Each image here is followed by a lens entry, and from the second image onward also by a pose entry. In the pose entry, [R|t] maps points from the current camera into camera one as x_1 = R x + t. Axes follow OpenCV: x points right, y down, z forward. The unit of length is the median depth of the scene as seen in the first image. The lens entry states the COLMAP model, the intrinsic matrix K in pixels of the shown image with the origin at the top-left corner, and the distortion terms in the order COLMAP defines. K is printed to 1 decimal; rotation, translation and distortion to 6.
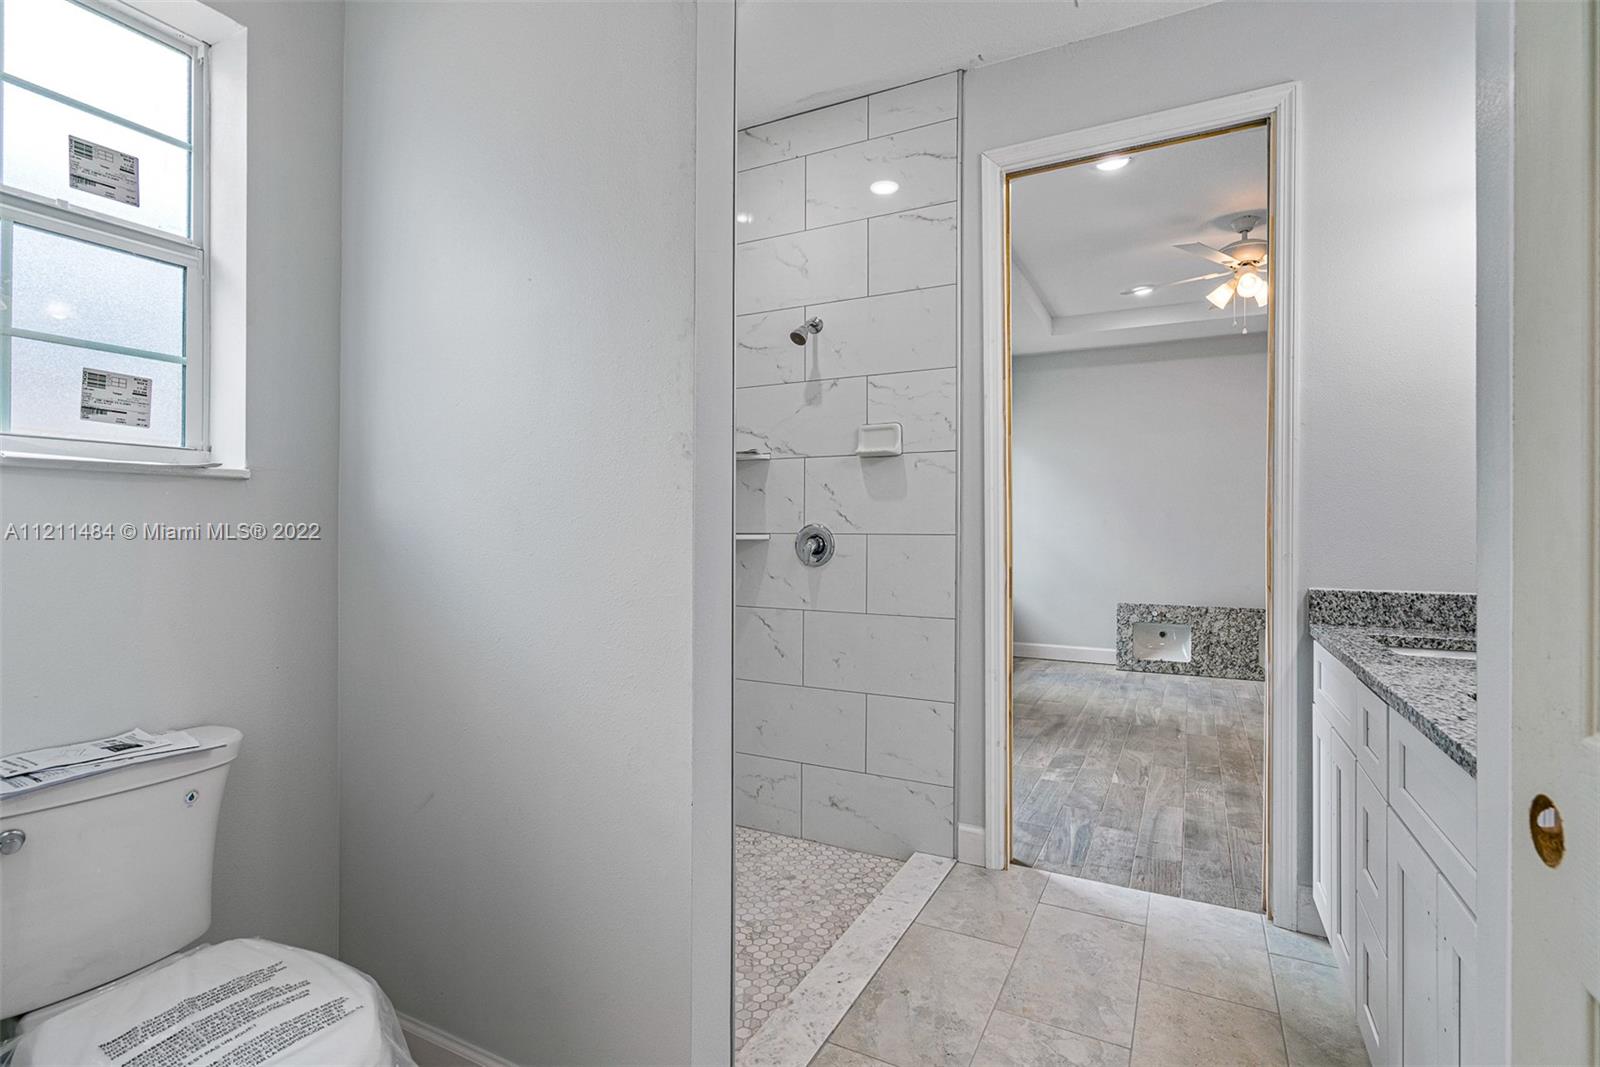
lens RADIAL K [[731.5, 0, 800.4], [0, 731.5, 524.5], [0, 0, 1]] dist [-0.002350, 0.000382]
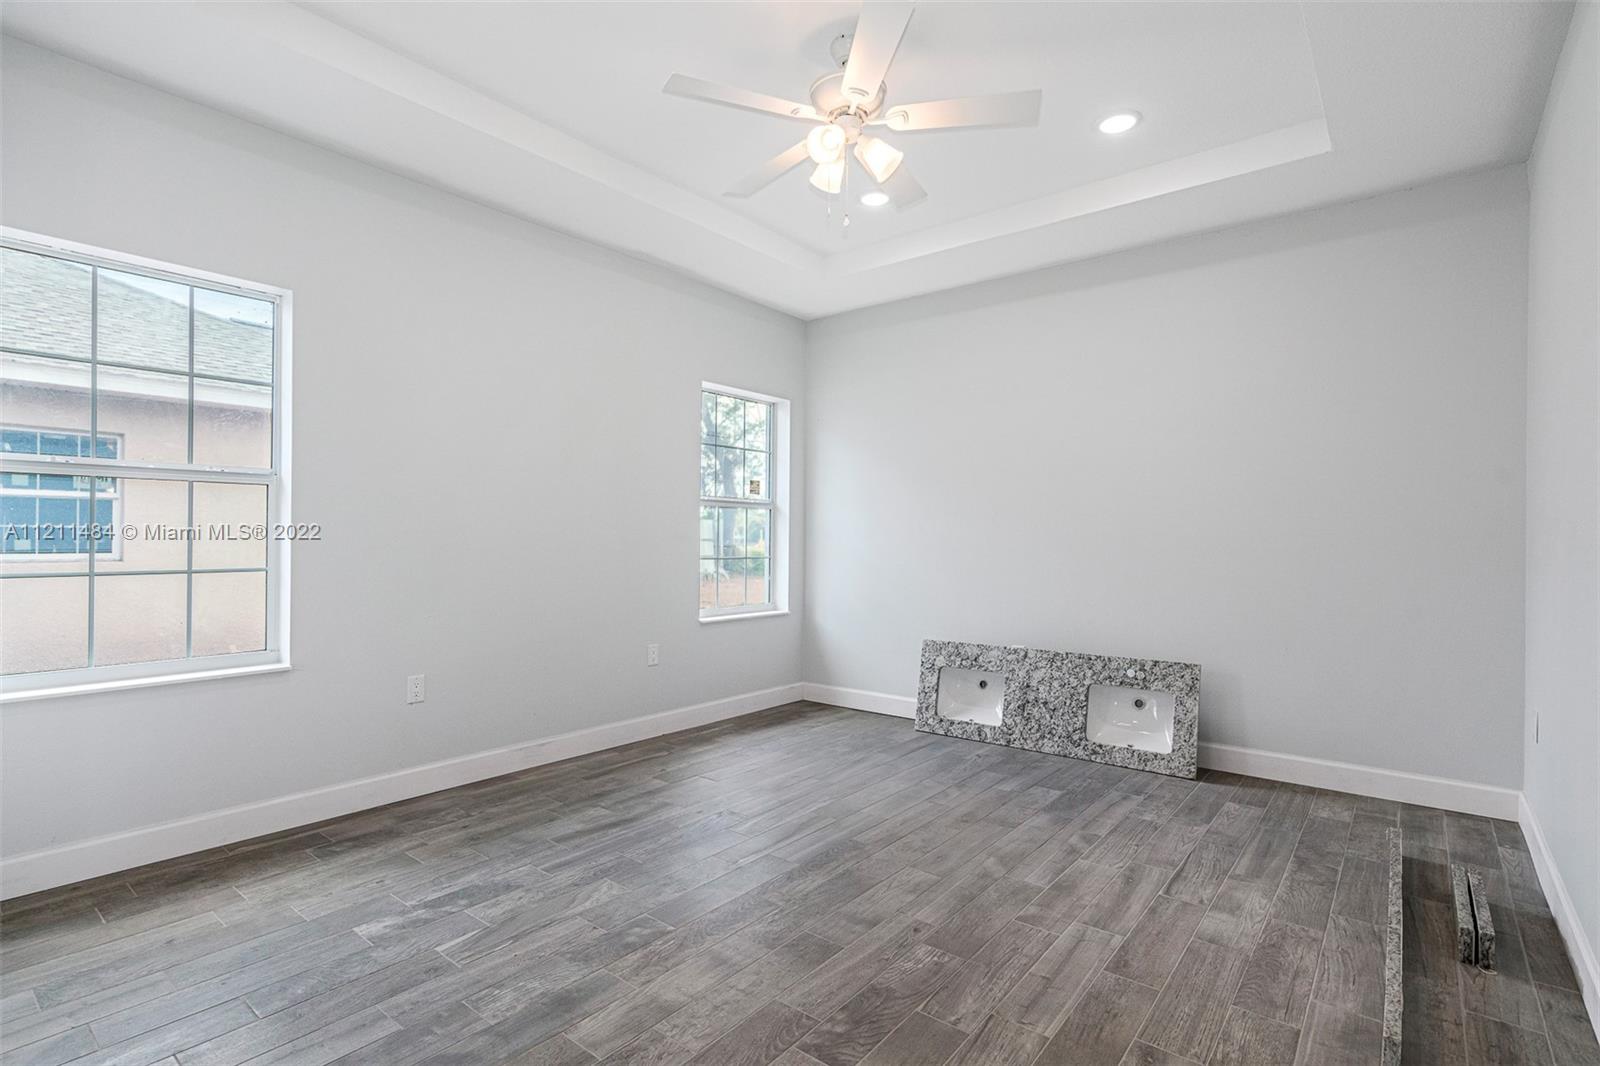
lens RADIAL K [[749.2, 0, 800.0], [0, 749.2, 533.0], [0, 0, 1]] dist [-0.000443, 0.001095]
pose [[0.982923, -0.001135, -0.184014, 0.908335], [0.000370, 0.999991, -0.004190, 0.005780], [0.184017, 0.004050, 0.982915, 0.468804]]
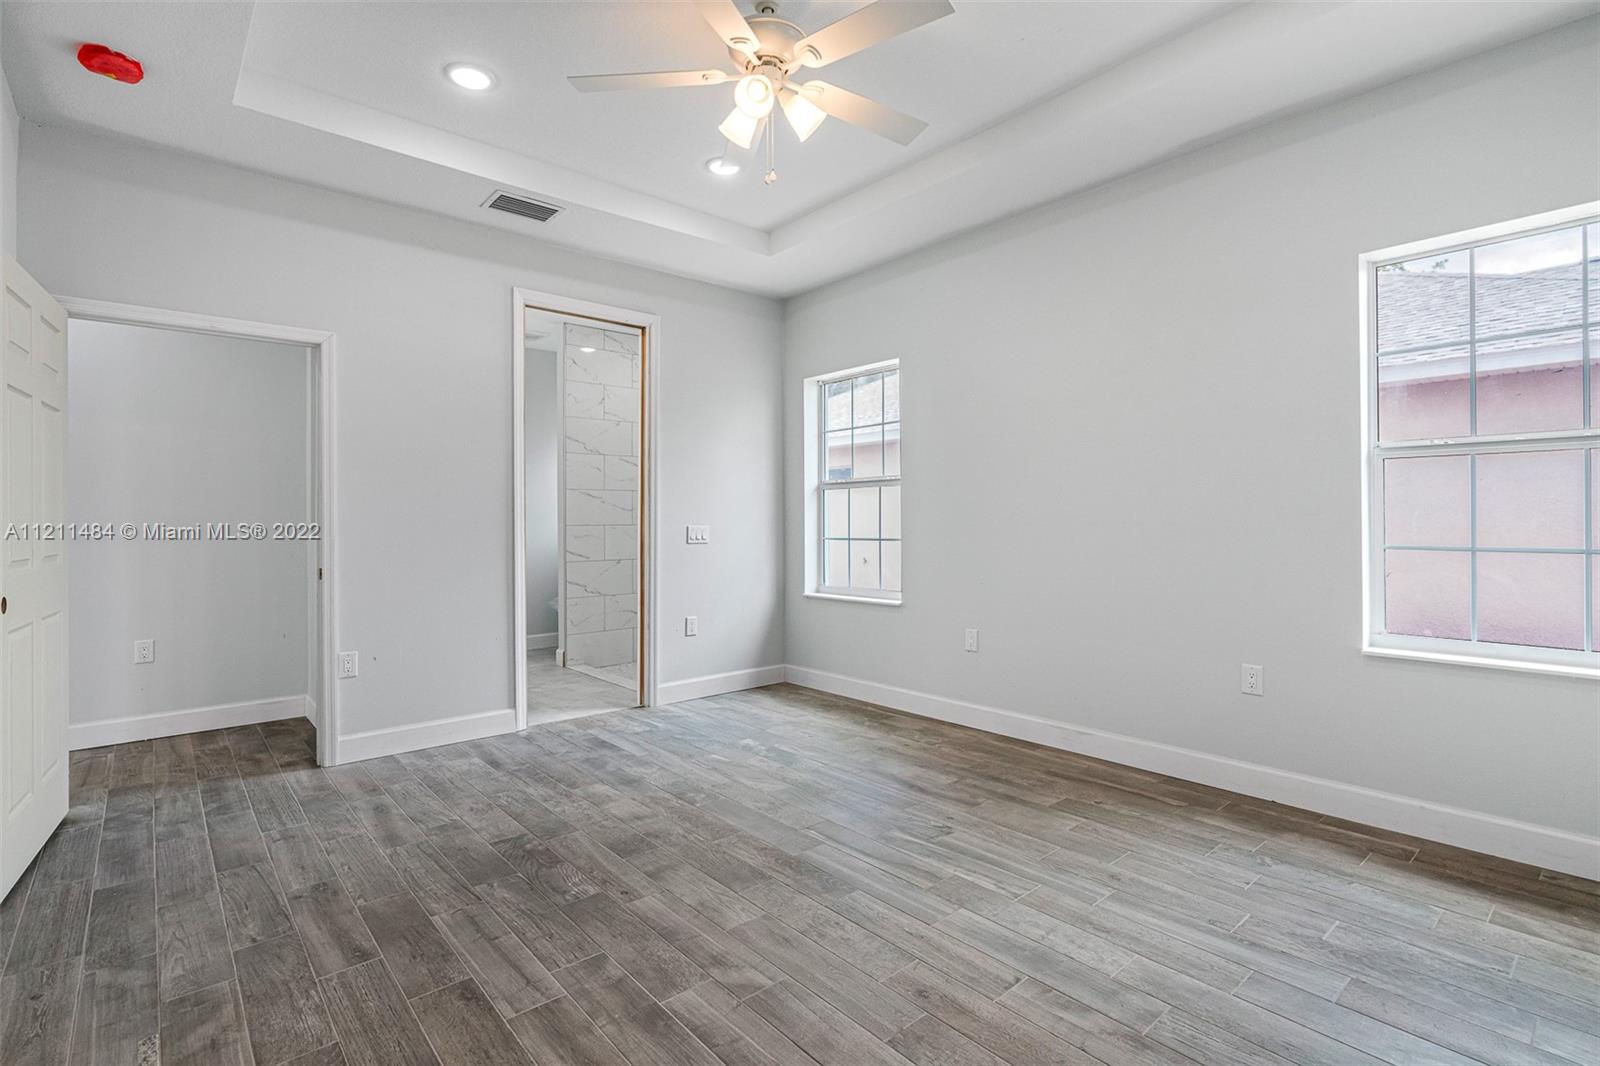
lens RADIAL K [[760.5, 0, 788.6], [0, 760.5, 526.4], [0, 0, 1]] dist [-0.001495, 0.000670]
pose [[-0.359183, 0.001838, -0.933266, 1.518119], [0.013095, 0.999910, -0.003071, 0.029769], [0.933175, -0.013324, -0.359174, 1.612260]]
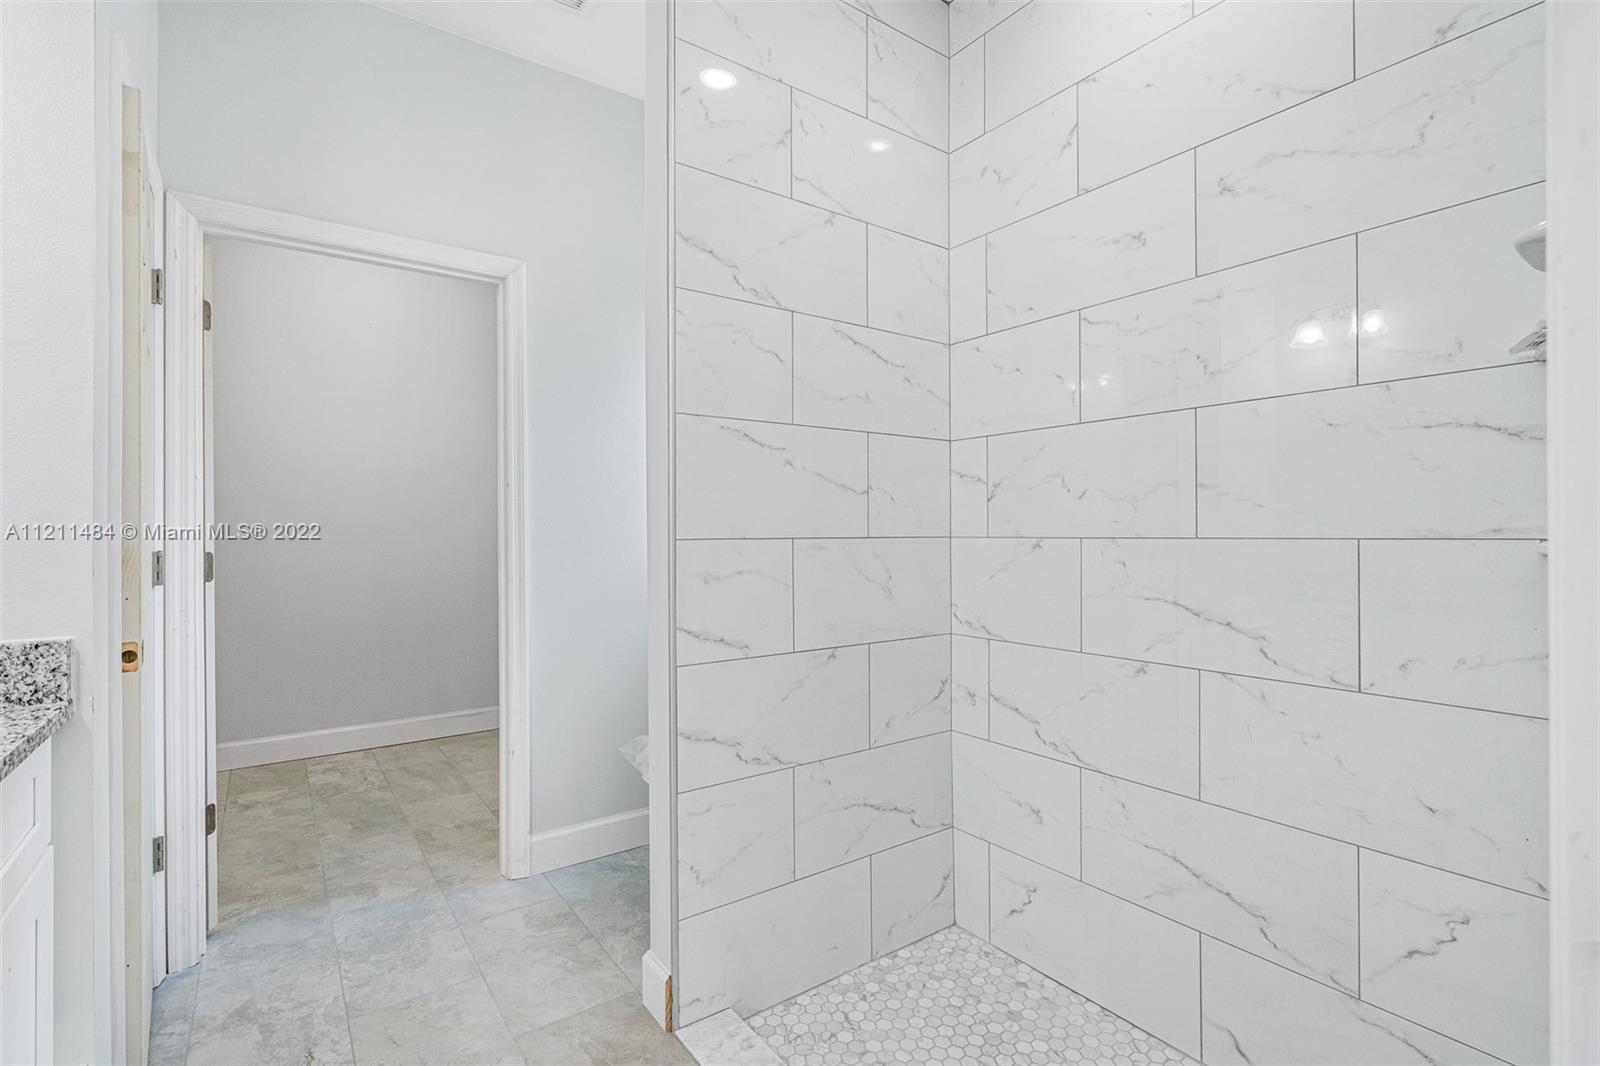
lens RADIAL K [[737.0, 0, 800.0], [0, 737.0, 533.0], [0, 0, 1]] dist [0.000229, 0.000356]
pose [[-0.437574, -0.007356, -0.899153, 0.412059], [0.003973, 0.999941, -0.010114, 0.010477], [0.899174, -0.007998, -0.437518, 0.742951]]
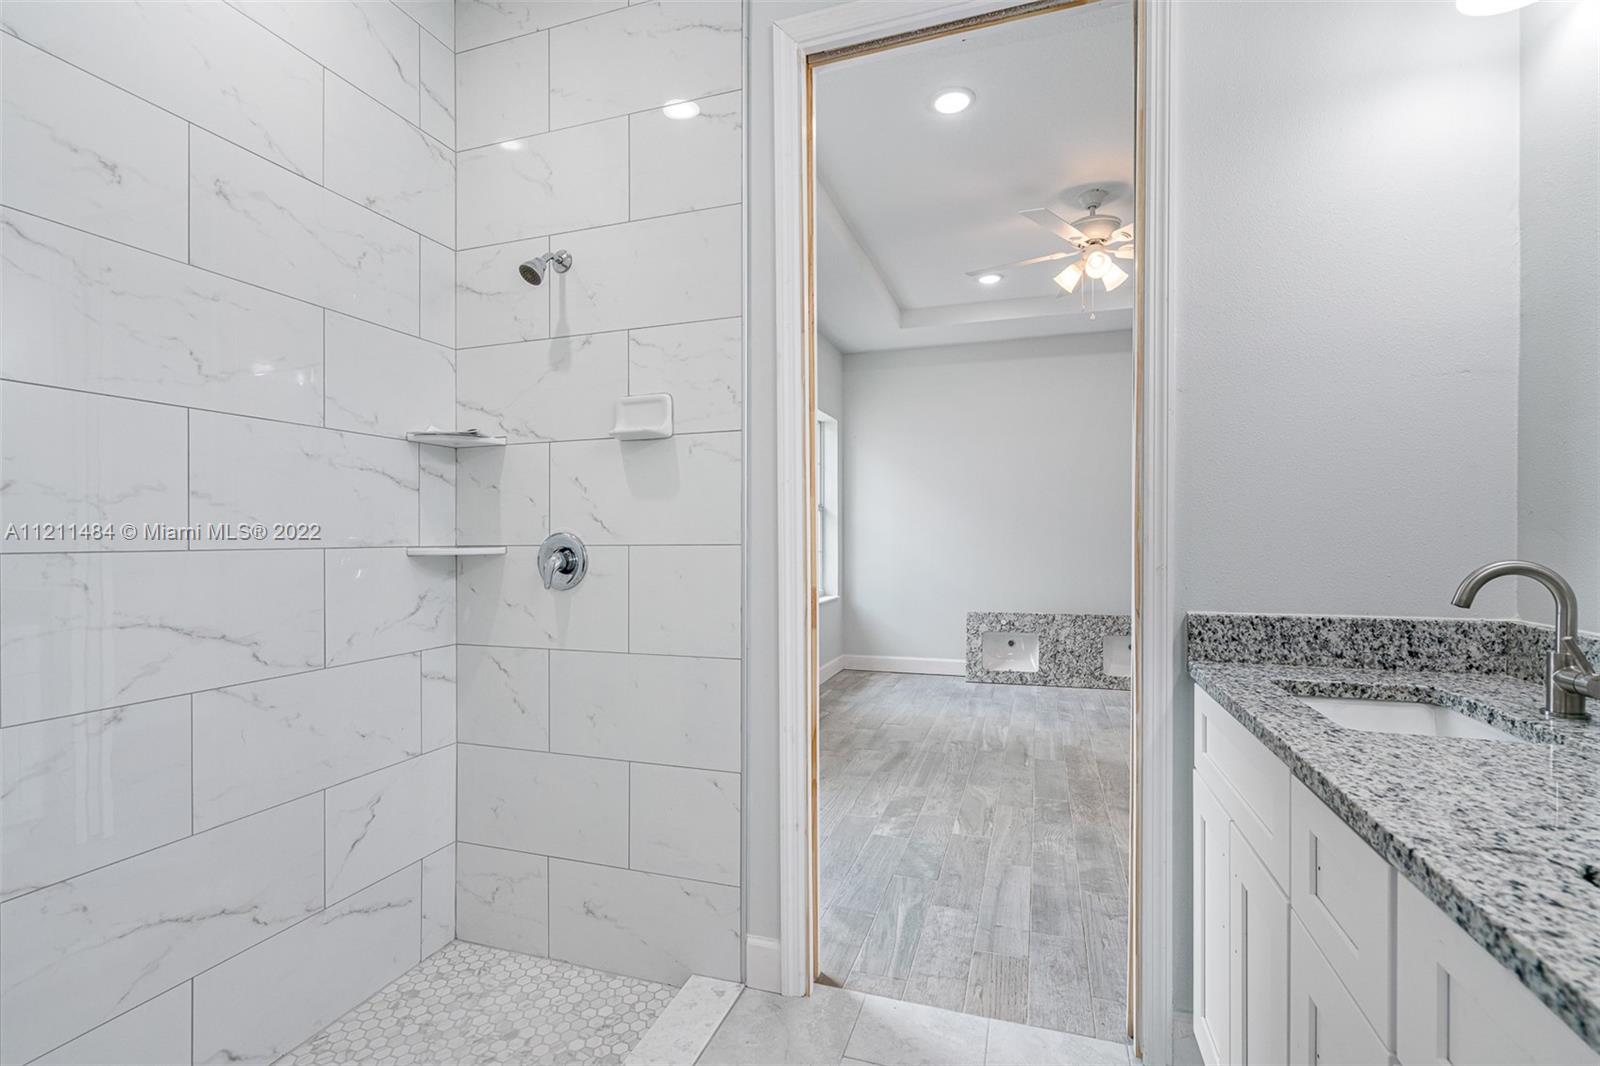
lens RADIAL K [[714.4, 0, 799.0], [0, 714.4, 548.6], [0, 0, 1]] dist [-0.004950, -0.000032]
pose [[0.985911, -0.012853, 0.166779, 0.125010], [0.009189, 0.999699, 0.022727, 0.001648], [-0.167021, -0.020874, 0.985732, 0.236065]]
